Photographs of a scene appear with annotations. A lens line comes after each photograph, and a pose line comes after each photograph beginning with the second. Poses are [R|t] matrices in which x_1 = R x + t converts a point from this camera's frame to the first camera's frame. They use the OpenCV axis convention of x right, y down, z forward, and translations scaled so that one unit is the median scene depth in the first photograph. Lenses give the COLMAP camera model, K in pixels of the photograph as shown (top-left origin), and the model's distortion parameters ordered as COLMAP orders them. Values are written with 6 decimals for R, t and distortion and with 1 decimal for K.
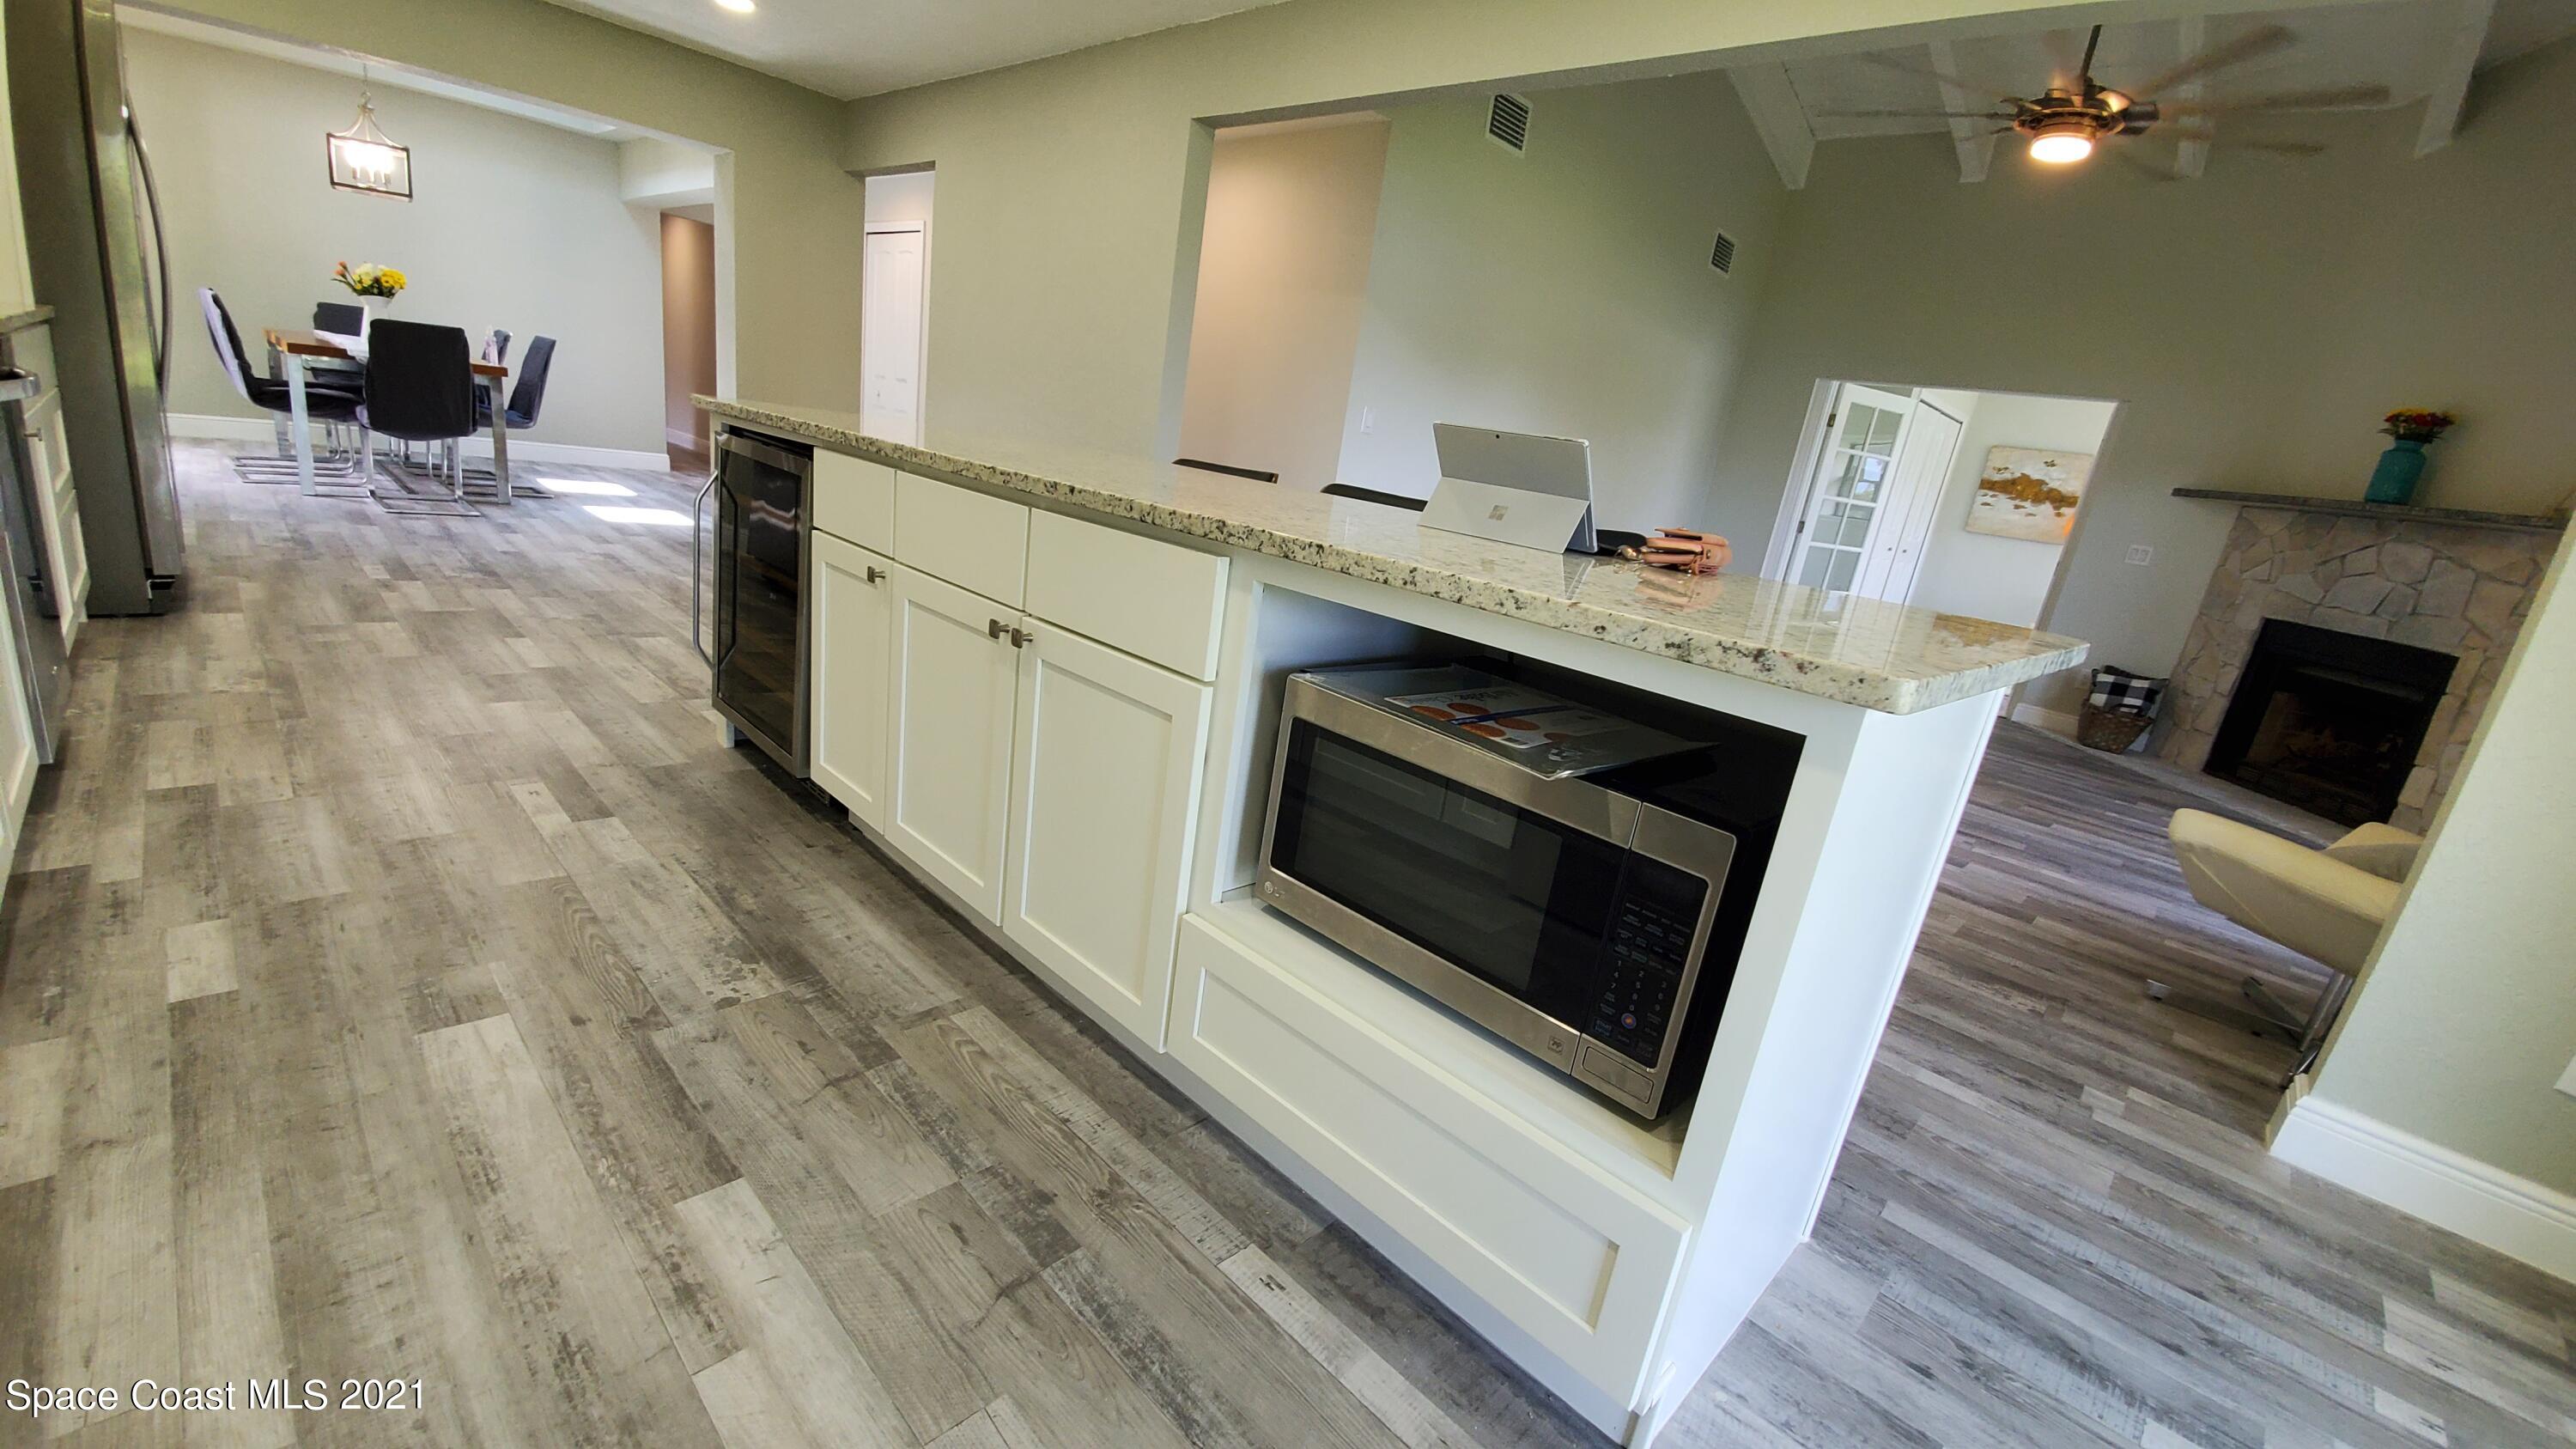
lens RADIAL K [[1019.3, 0, 1296.4], [0, 1019.3, 749.0], [0, 0, 1]] dist [0.015730, -0.018752]
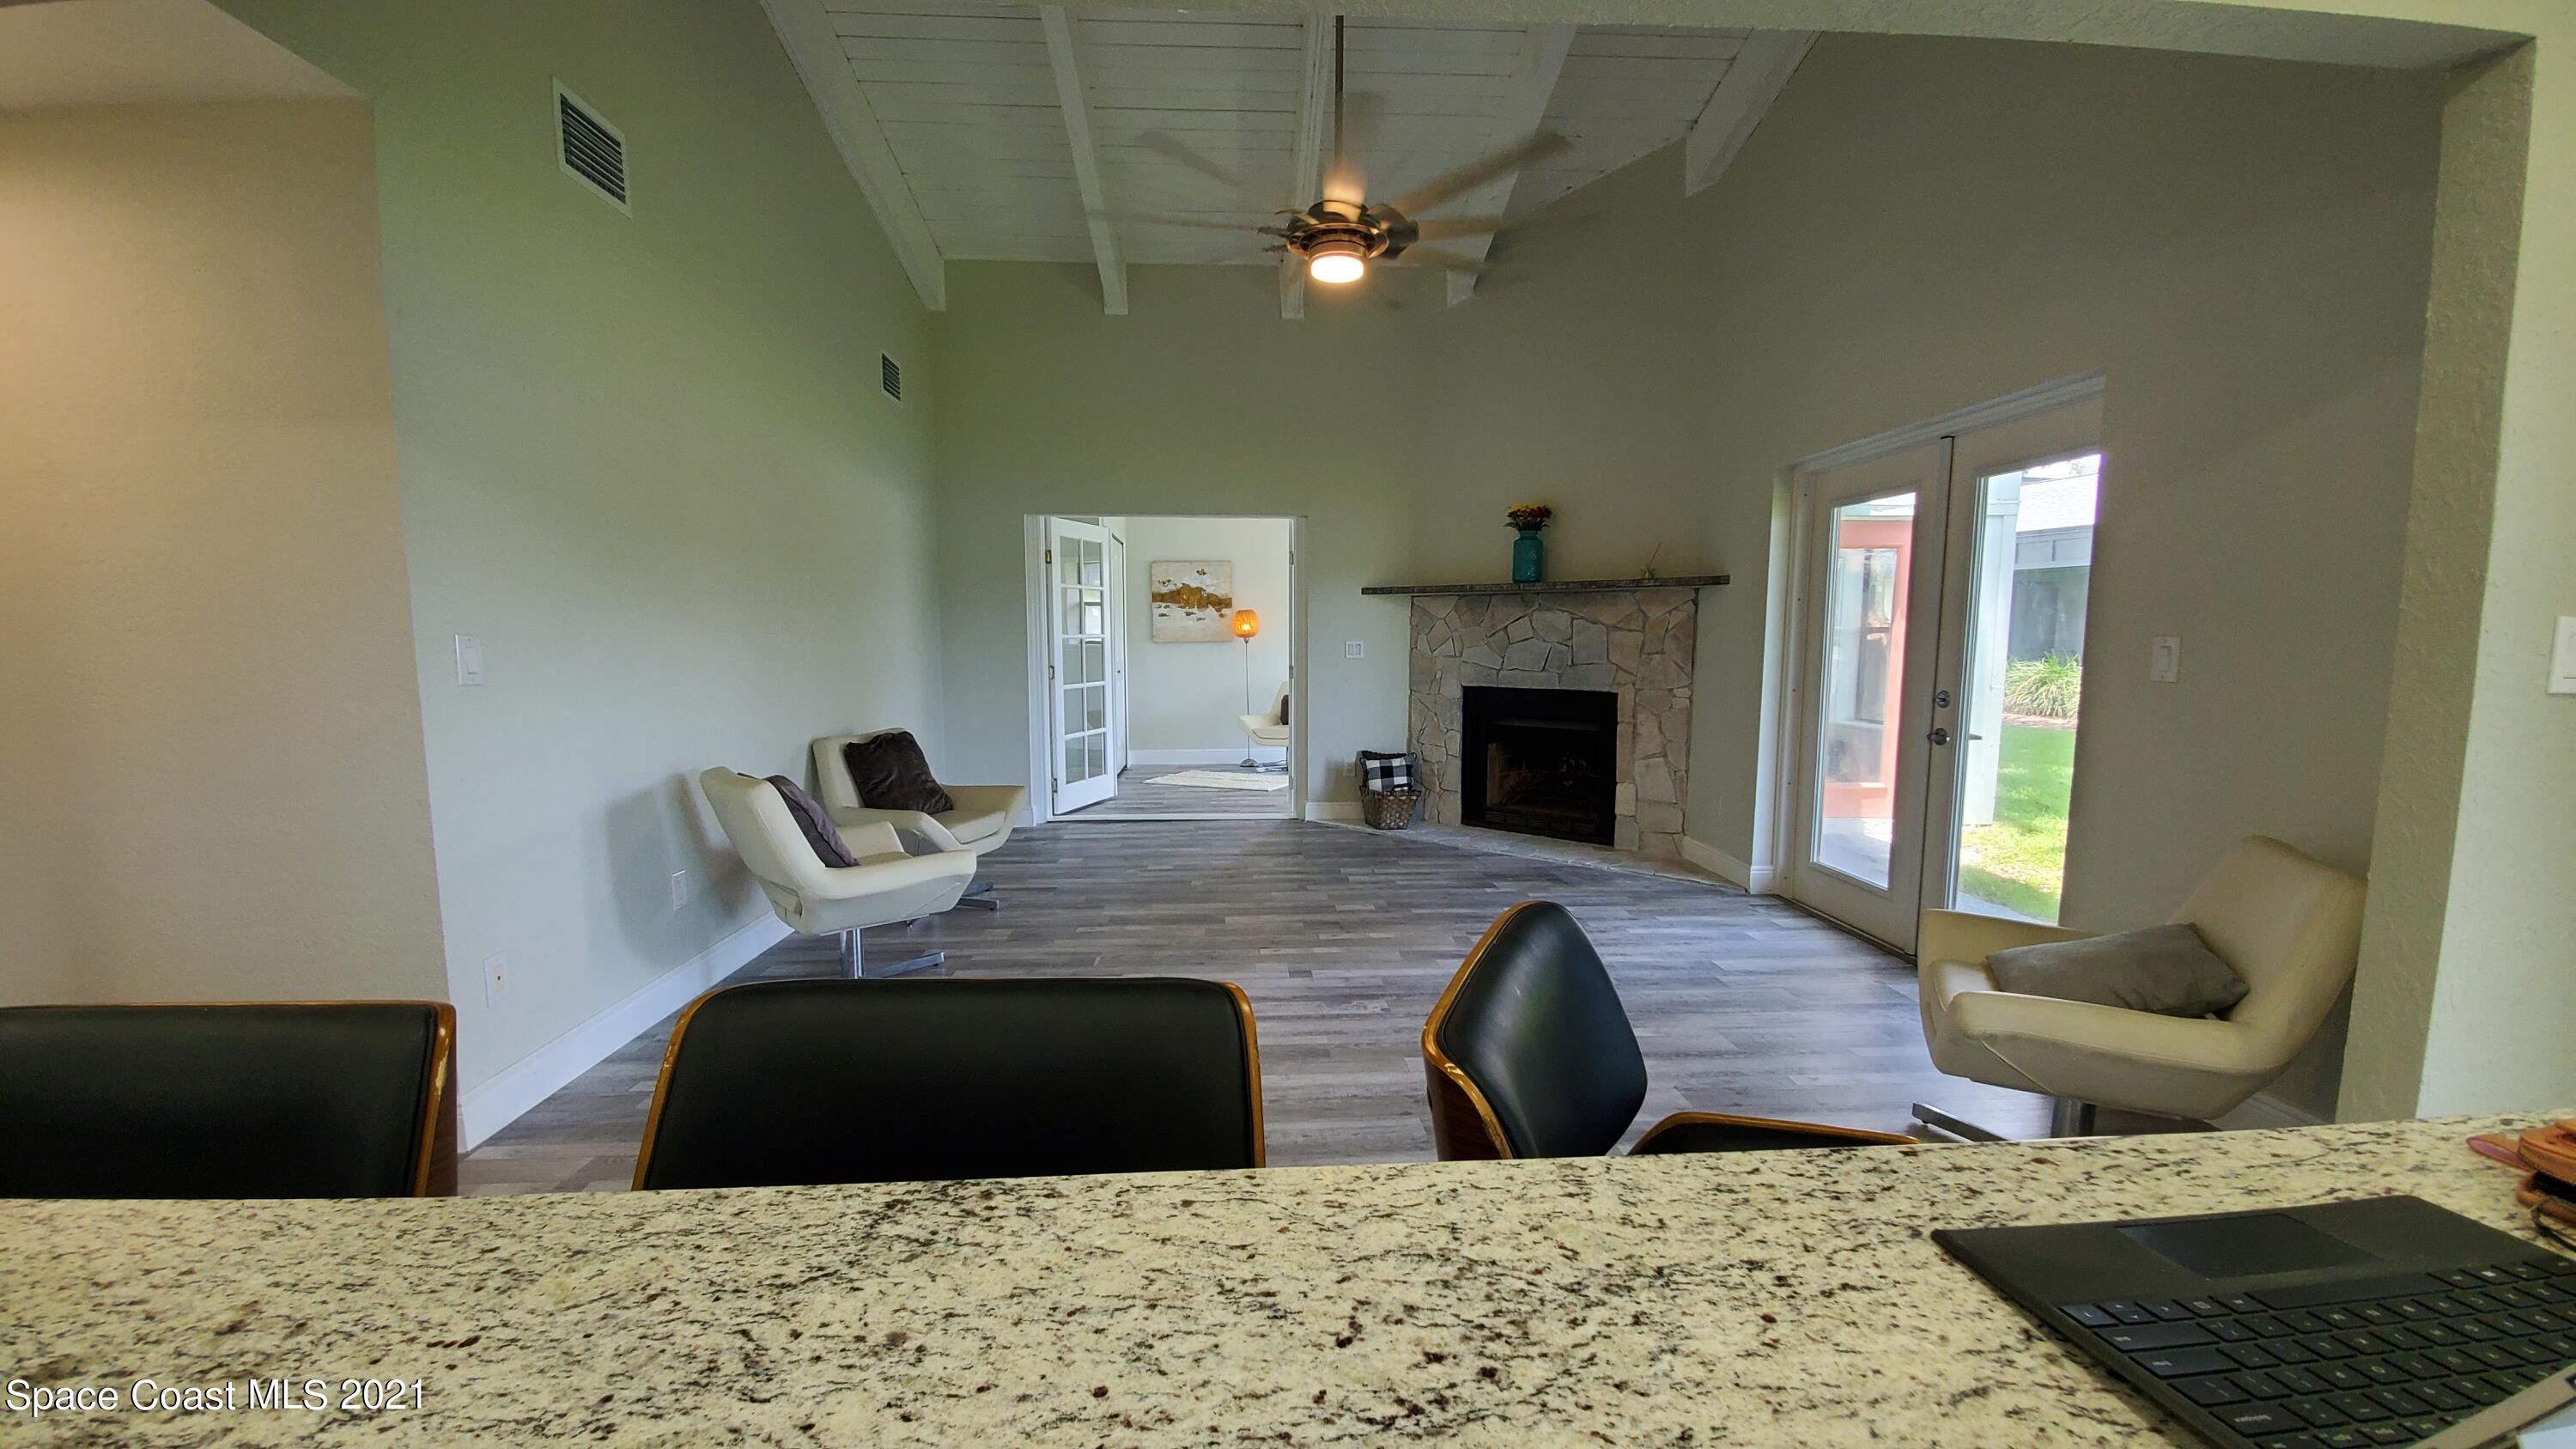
lens RADIAL K [[1019.3, 0, 1296.4], [0, 1019.3, 749.0], [0, 0, 1]] dist [0.015730, -0.018752]
pose [[0.663238, -0.230487, 0.712033, -0.051720], [0.309460, 0.950713, 0.019494, -0.291630], [-0.681432, 0.207416, 0.701875, 0.663854]]
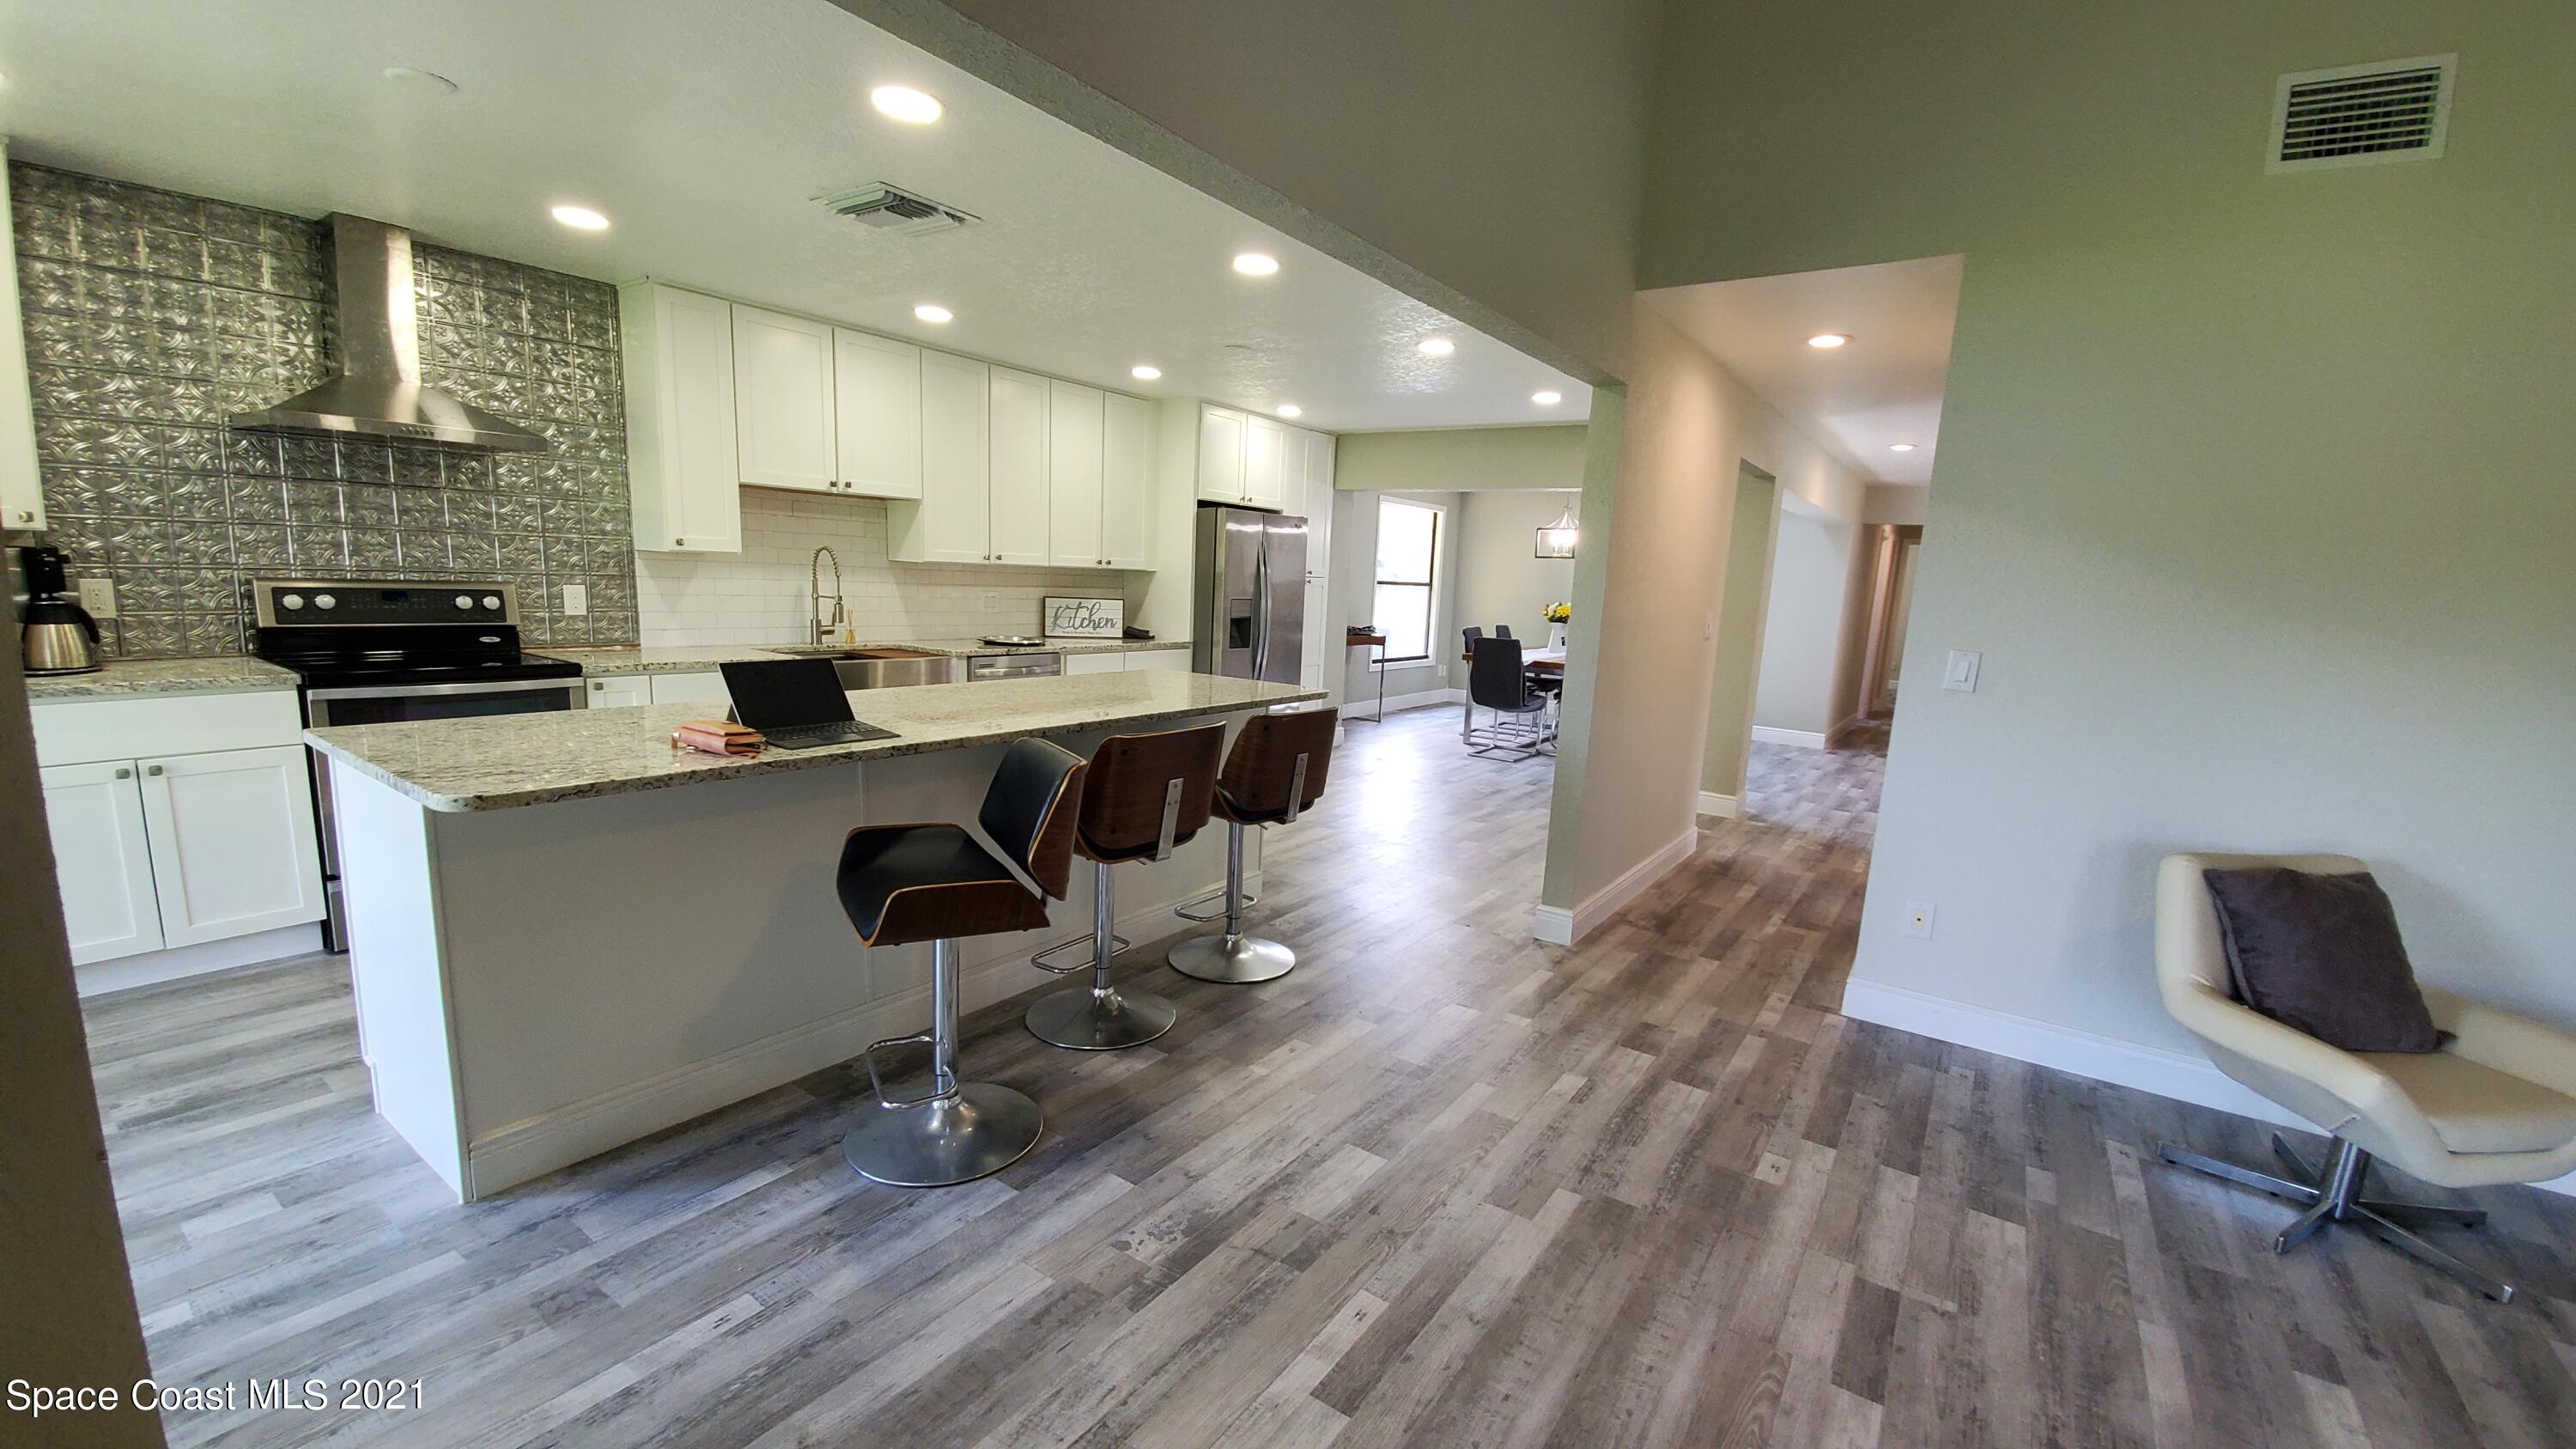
lens RADIAL K [[1019.3, 0, 1296.4], [0, 1019.3, 749.0], [0, 0, 1]] dist [0.015730, -0.018752]
pose [[0.168621, 0.032823, -0.985134, 1.142486], [-0.306815, 0.951541, -0.020812, -0.239313], [0.936713, 0.305764, 0.170520, 0.919733]]
